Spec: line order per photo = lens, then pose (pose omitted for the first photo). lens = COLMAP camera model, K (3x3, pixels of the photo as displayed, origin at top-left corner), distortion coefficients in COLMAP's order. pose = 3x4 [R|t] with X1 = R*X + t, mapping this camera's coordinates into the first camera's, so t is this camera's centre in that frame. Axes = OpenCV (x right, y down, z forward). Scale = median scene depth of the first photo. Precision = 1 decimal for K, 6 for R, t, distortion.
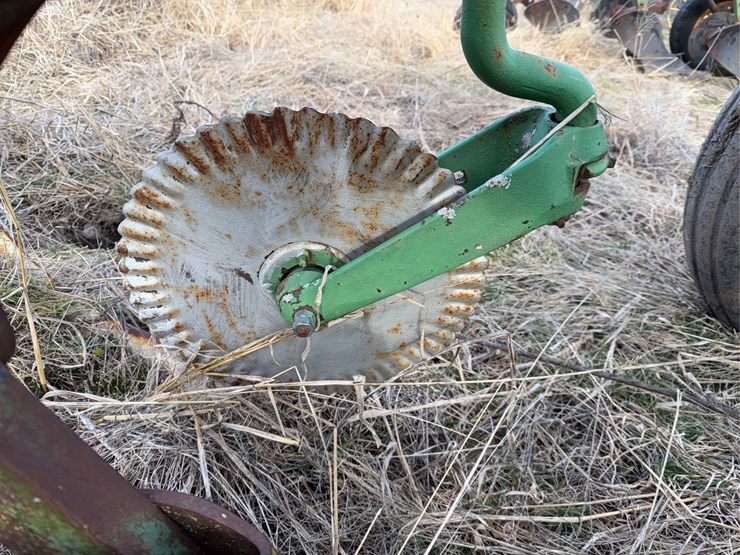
lens RADIAL K [[515.3, 0, 370.0], [0, 515.3, 277.5], [0, 0, 1]] dist [0.042822, -0.060581]
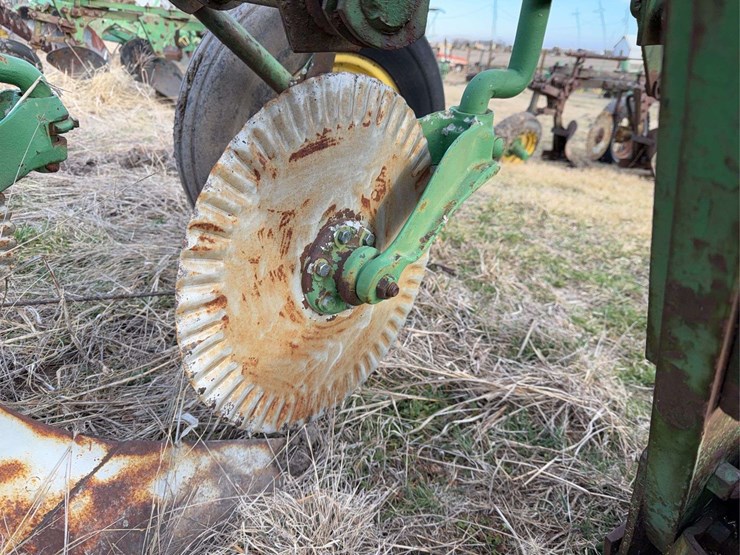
lens RADIAL K [[515.3, 0, 370.0], [0, 515.3, 277.5], [0, 0, 1]] dist [0.042822, -0.060581]
pose [[0.718225, -0.248910, 0.649766, -0.001268], [0.301846, 0.952841, 0.031361, 0.073907], [-0.626930, 0.173605, 0.759487, -0.106059]]
